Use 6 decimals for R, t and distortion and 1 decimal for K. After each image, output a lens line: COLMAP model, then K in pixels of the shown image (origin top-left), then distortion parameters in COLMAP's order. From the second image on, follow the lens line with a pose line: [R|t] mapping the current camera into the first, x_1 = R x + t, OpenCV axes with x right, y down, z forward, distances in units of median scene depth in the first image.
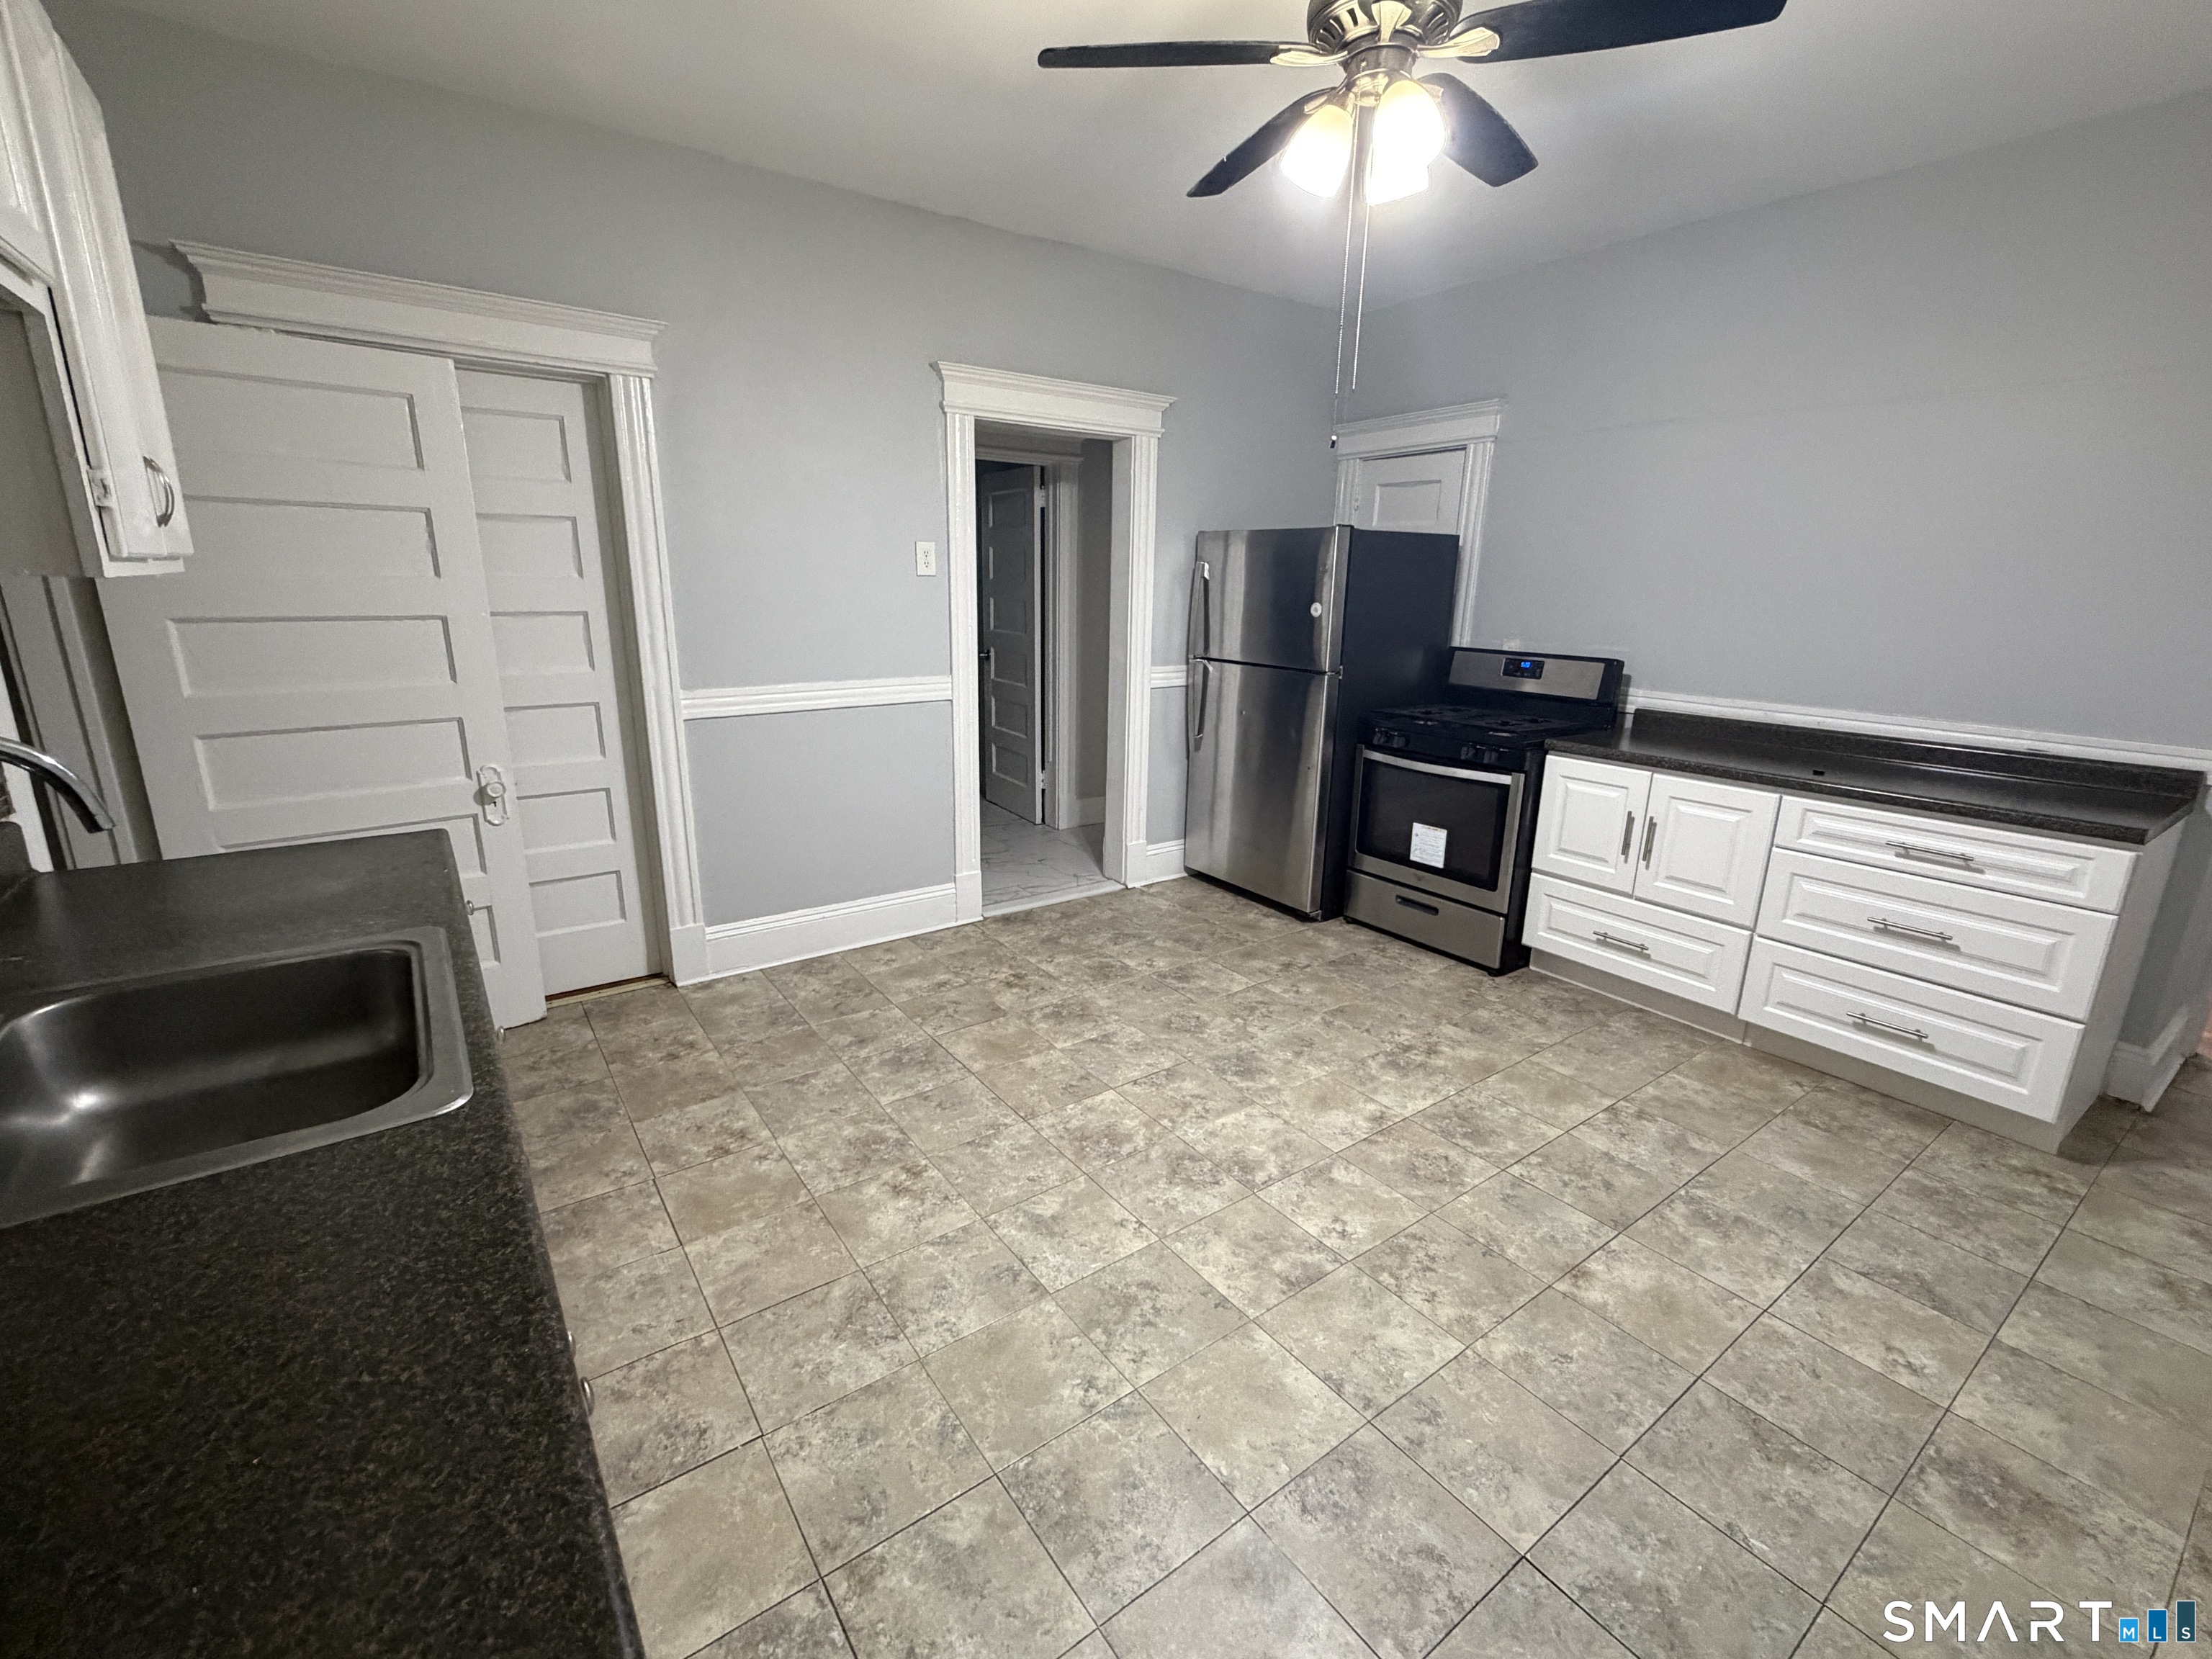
lens RADIAL K [[955.2, 0, 1108.9], [0, 955.2, 825.5], [0, 0, 1]] dist [0.002856, -0.000379]
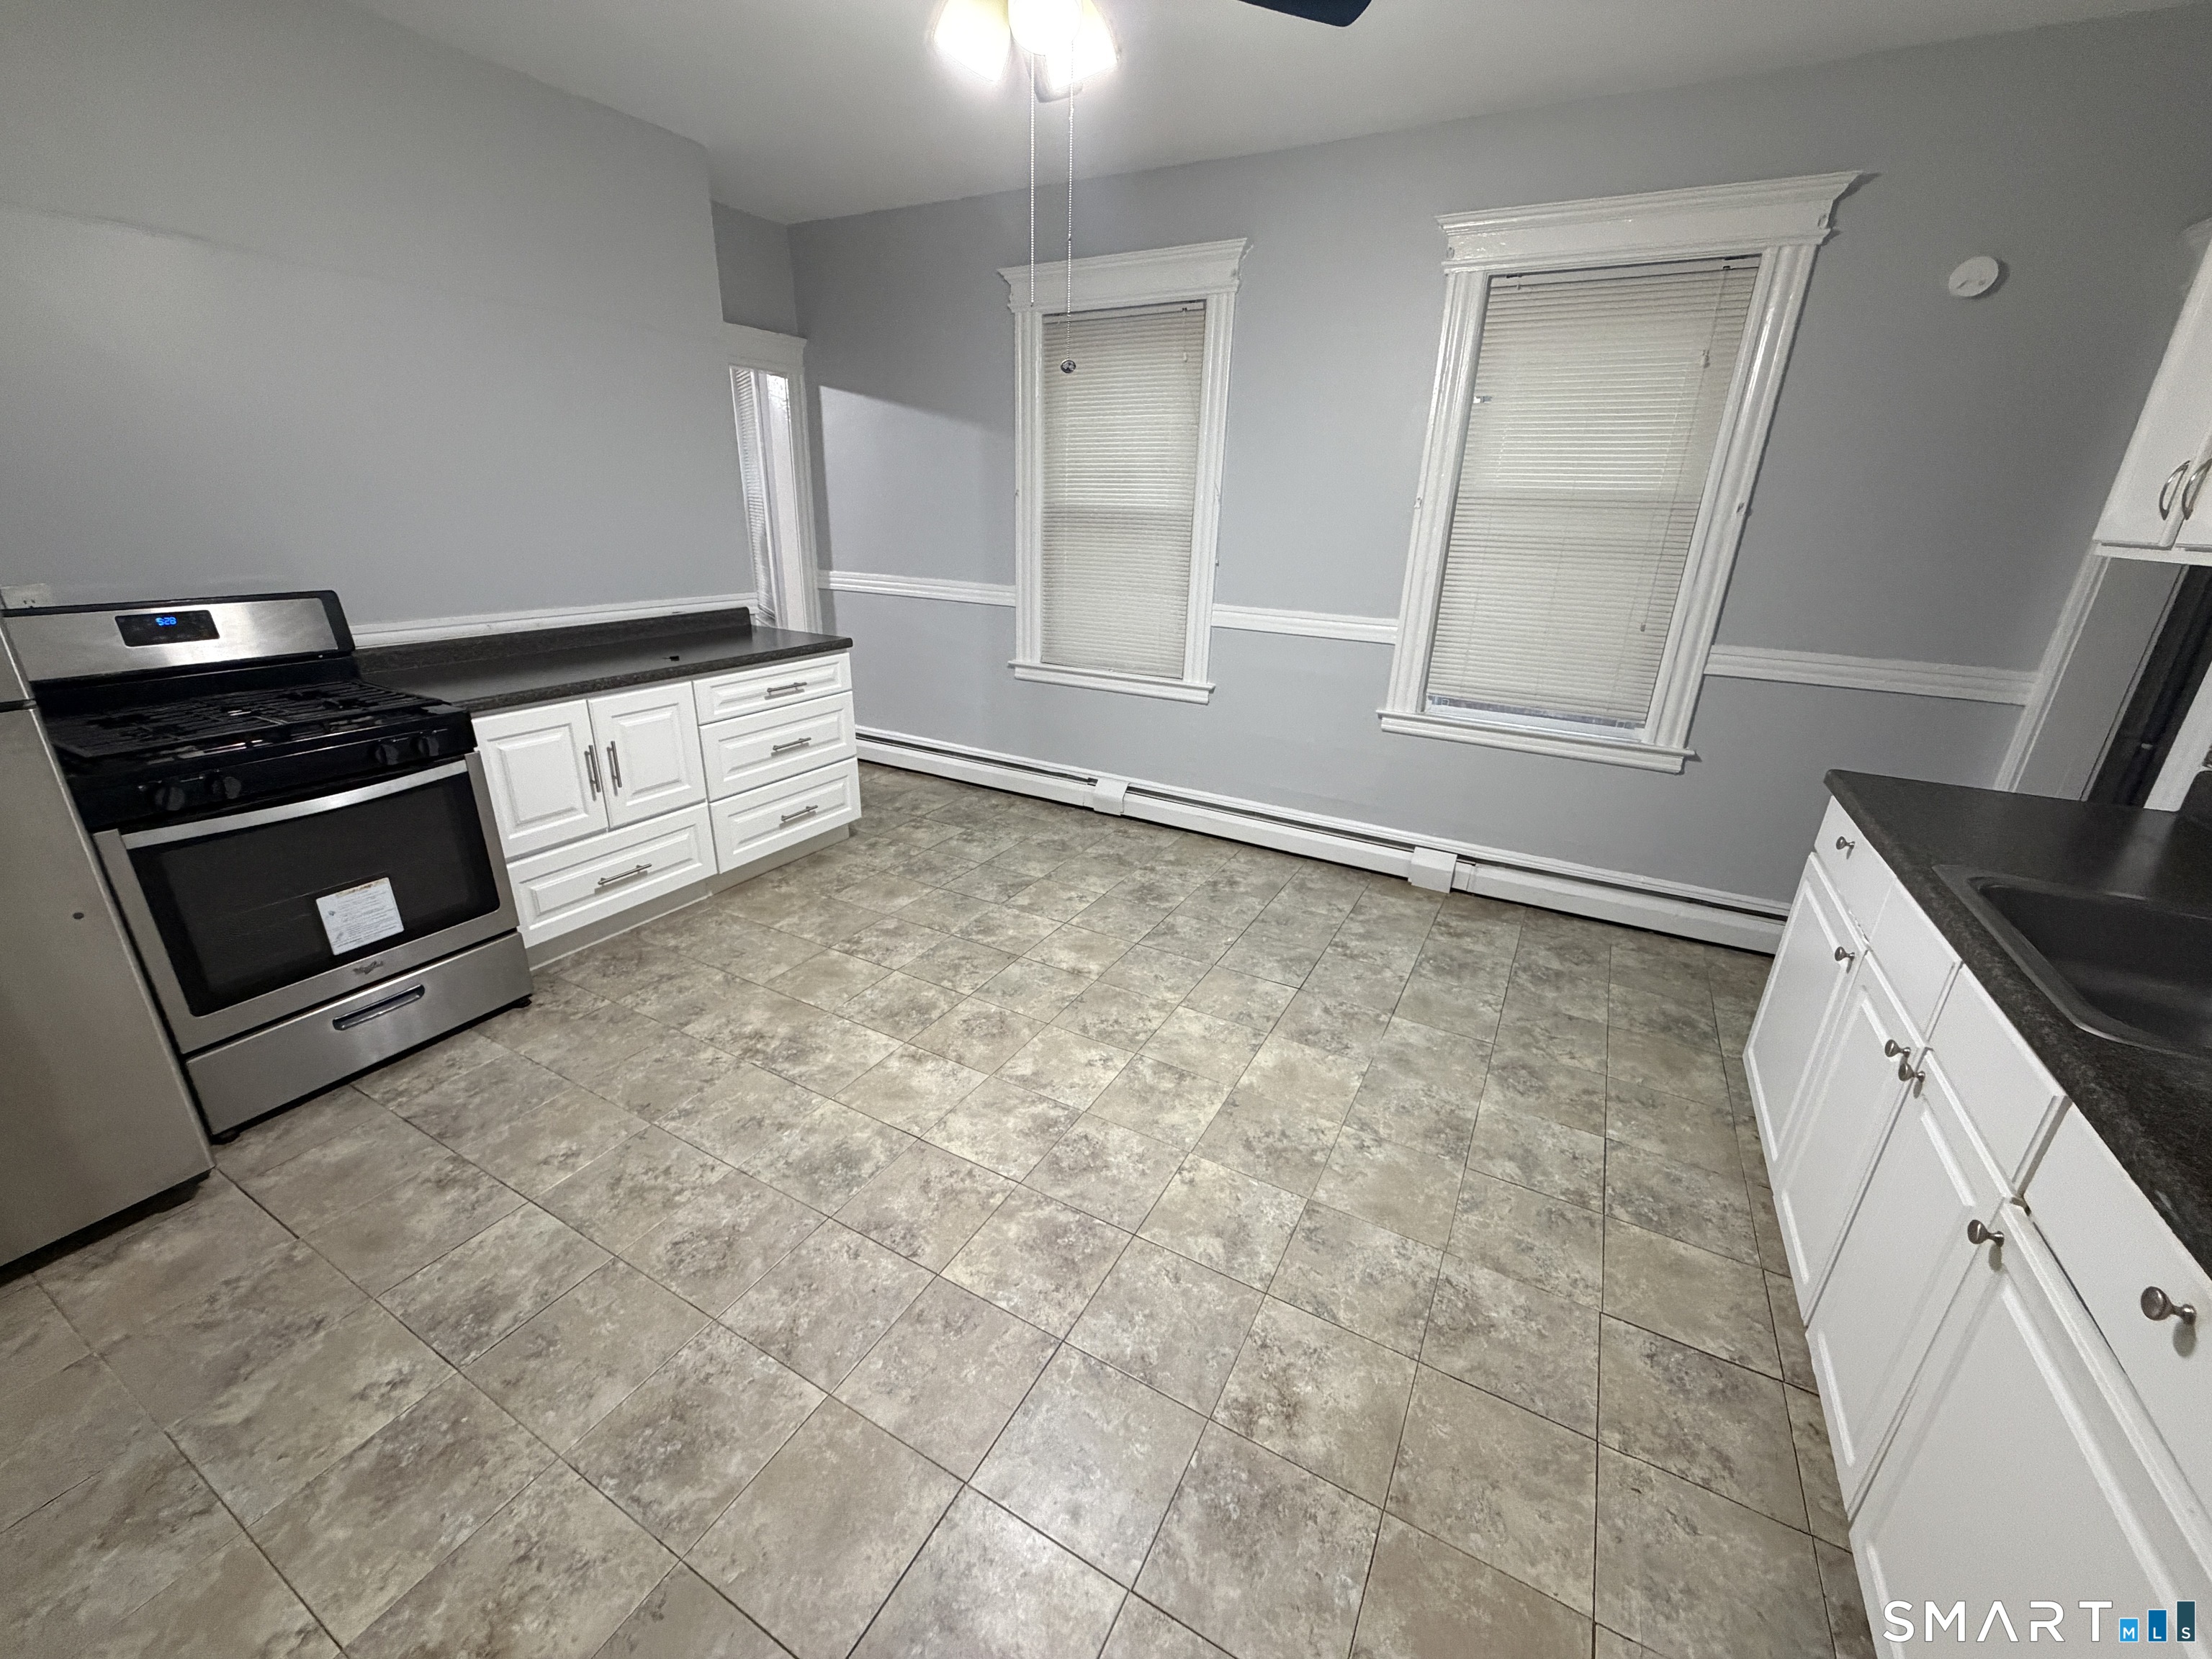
lens RADIAL K [[882.1, 0, 1105.4], [0, 882.1, 824.0], [0, 0, 1]] dist [0.000783, 0.000119]
pose [[-0.426205, -0.339728, 0.838411, -0.517274], [0.193697, 0.871038, 0.451414, -0.299073], [-0.883646, 0.354793, -0.305437, 1.065769]]
